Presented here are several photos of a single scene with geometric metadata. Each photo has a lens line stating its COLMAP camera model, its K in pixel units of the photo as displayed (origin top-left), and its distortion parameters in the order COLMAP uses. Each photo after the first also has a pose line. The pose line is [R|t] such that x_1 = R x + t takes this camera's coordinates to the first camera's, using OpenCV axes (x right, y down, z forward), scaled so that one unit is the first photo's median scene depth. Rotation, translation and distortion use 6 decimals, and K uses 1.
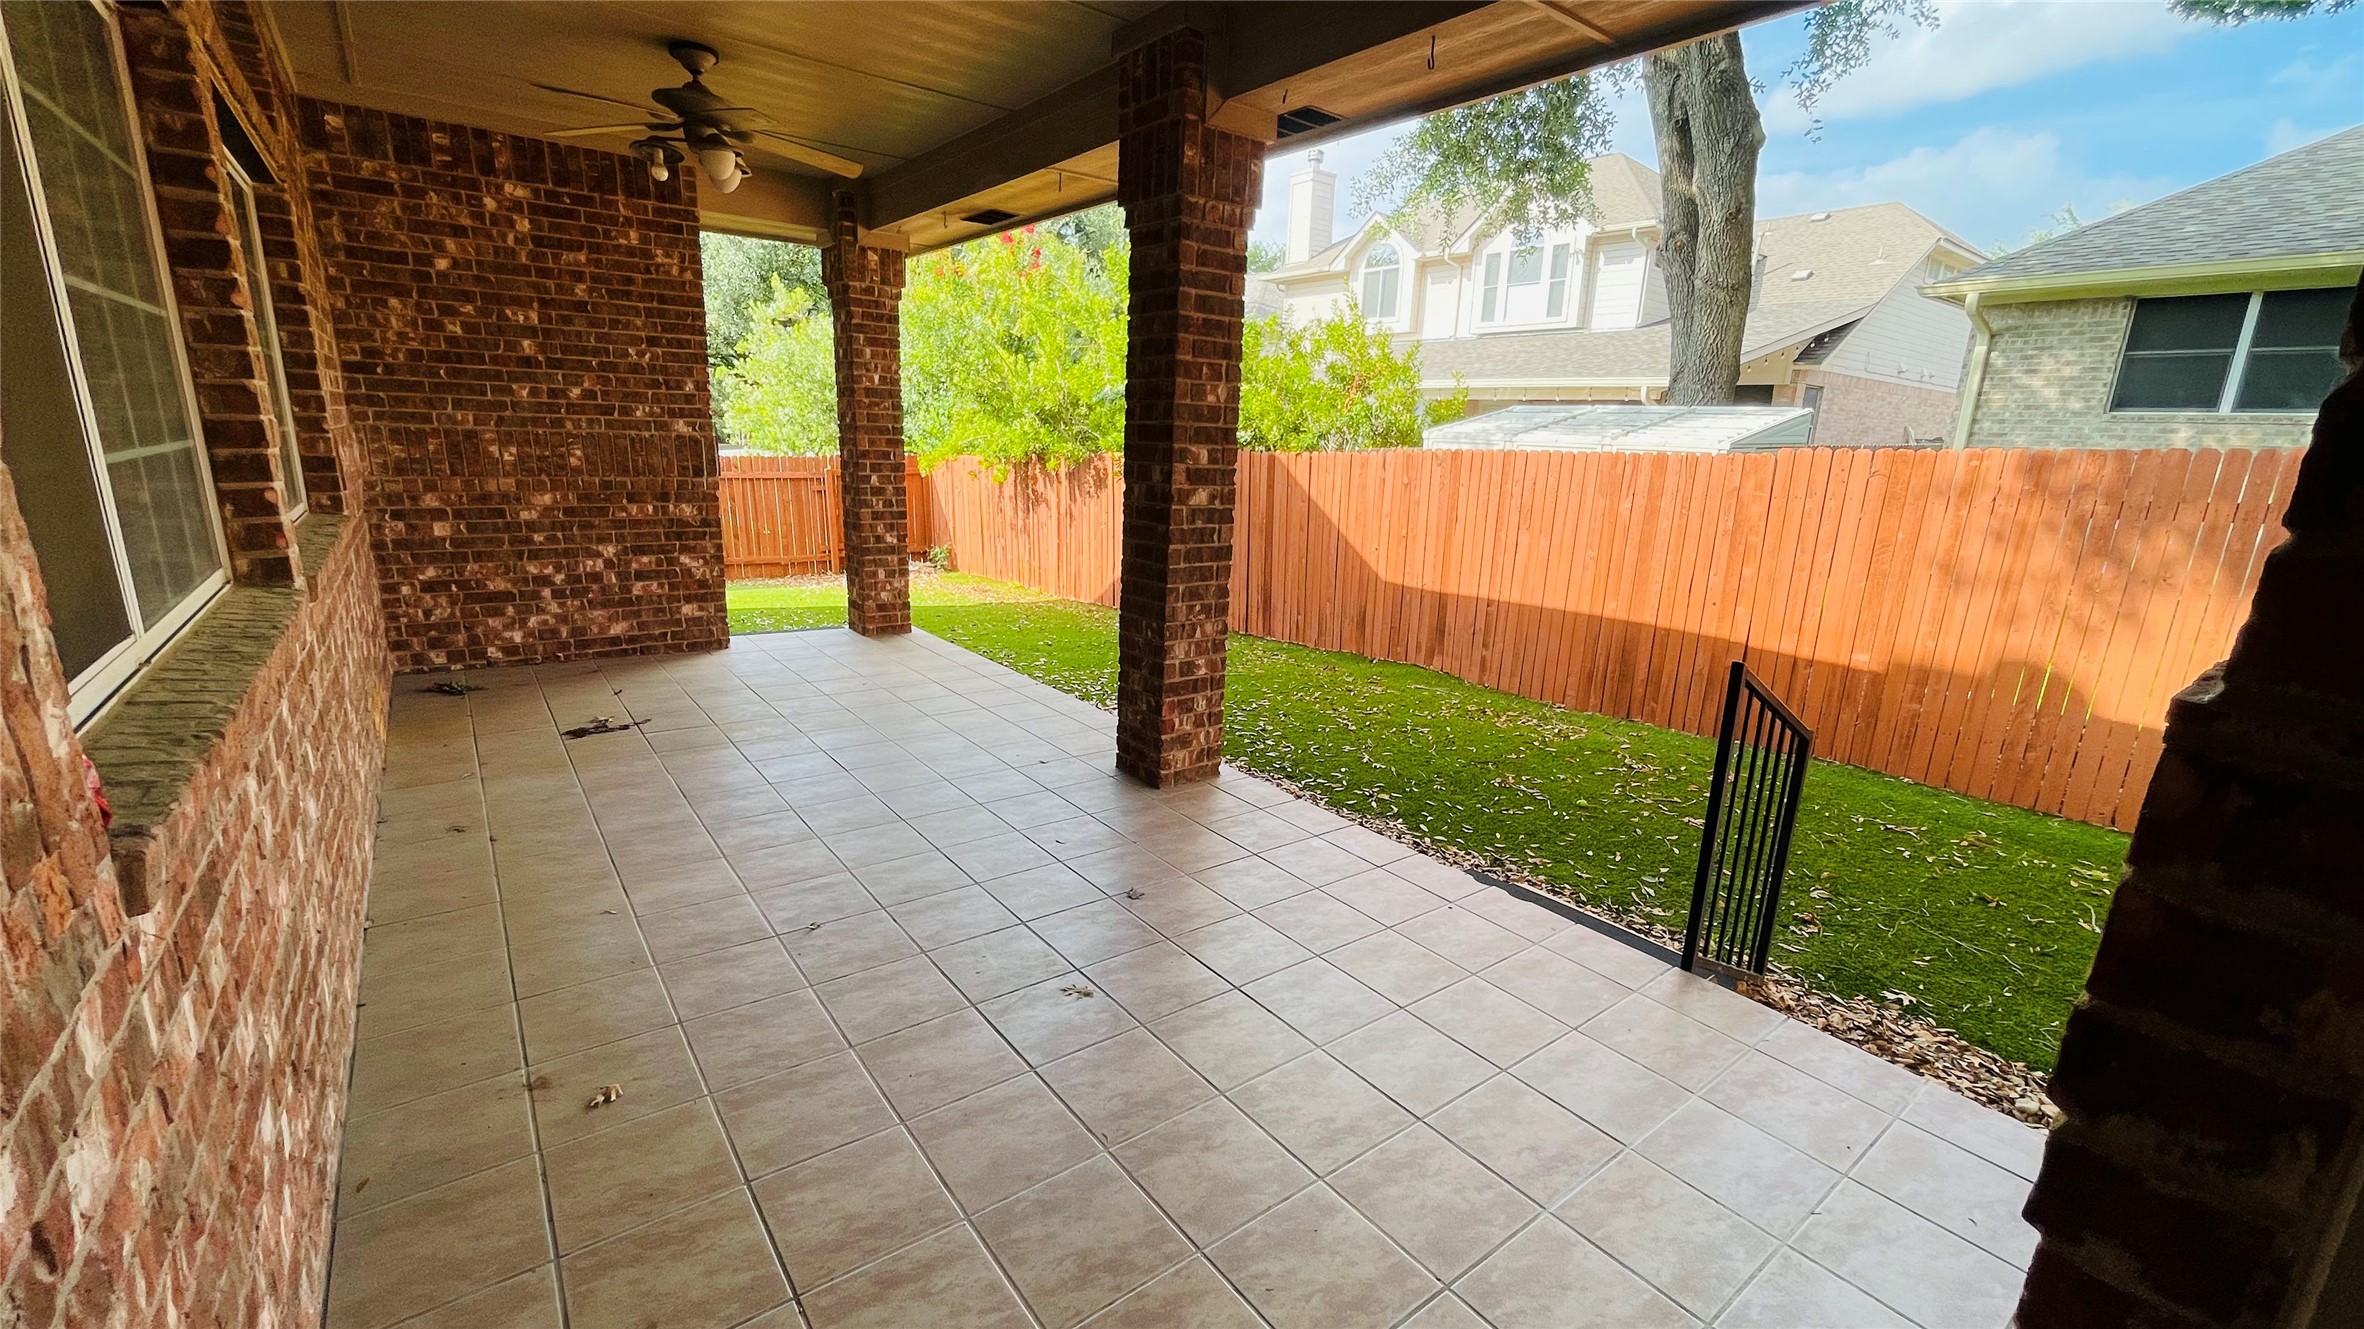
lens RADIAL K [[962.7, 0, 1173.8], [0, 962.7, 671.6], [0, 0, 1]] dist [0.002902, 0.000306]
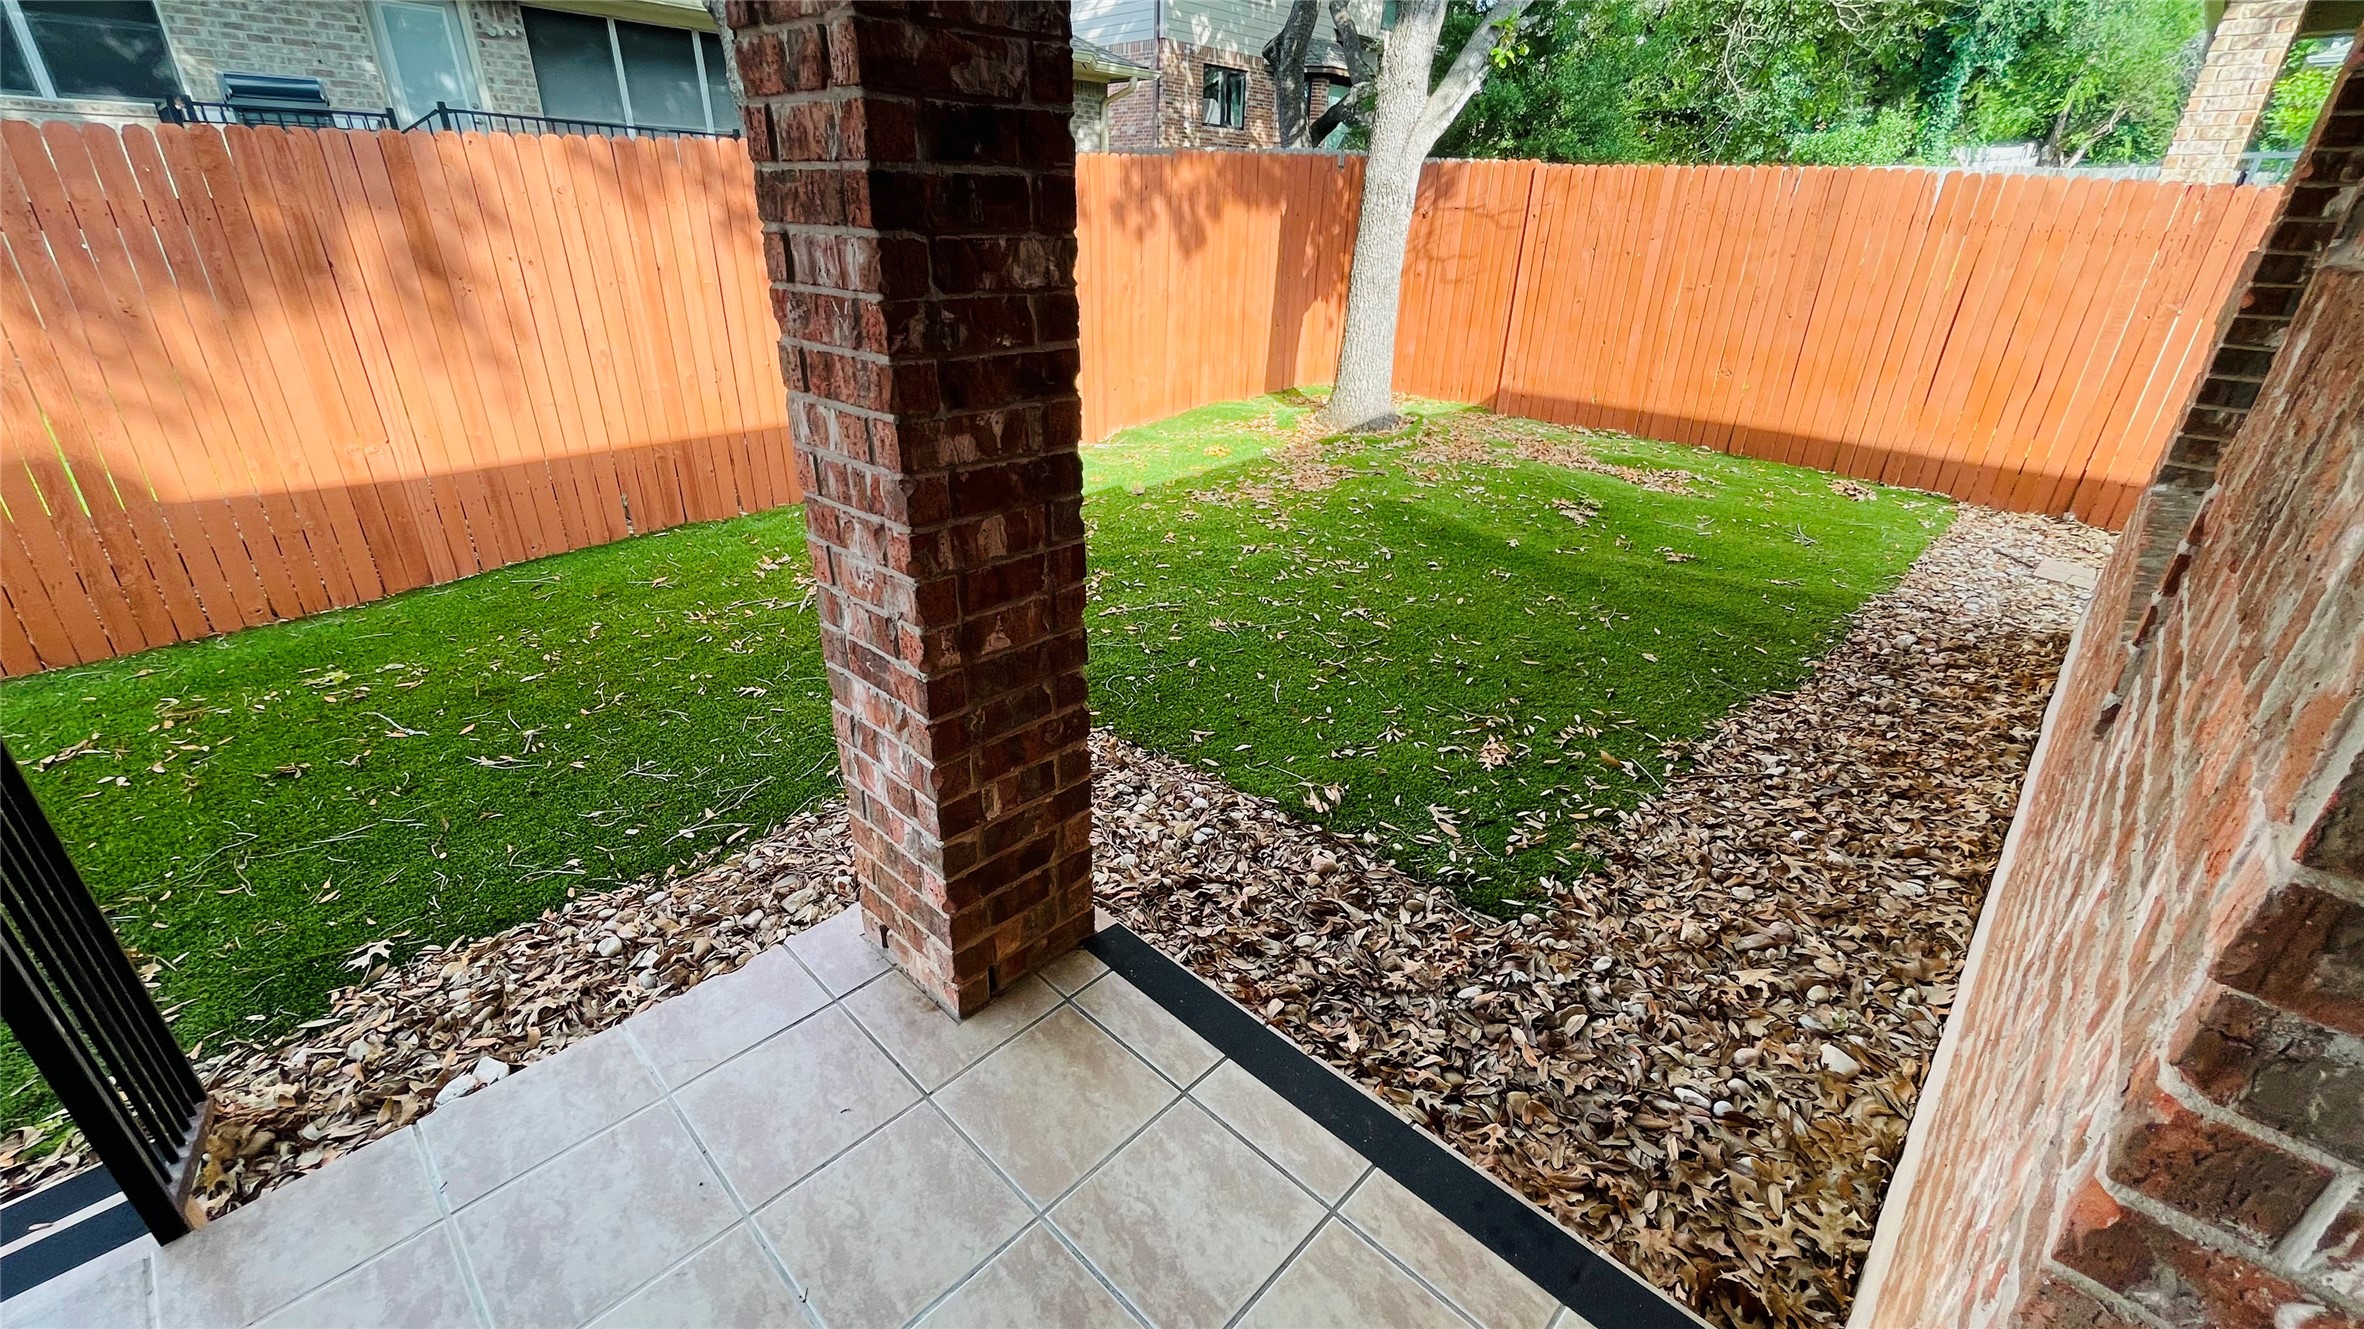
lens RADIAL K [[962.7, 0, 1176.0], [0, 962.7, 677.6], [0, 0, 1]] dist [0.002902, 0.000306]
pose [[-0.142830, -0.462791, 0.874885, 0.138156], [0.211691, 0.849208, 0.483769, -0.054944], [-0.966844, 0.254302, -0.023324, 0.390440]]
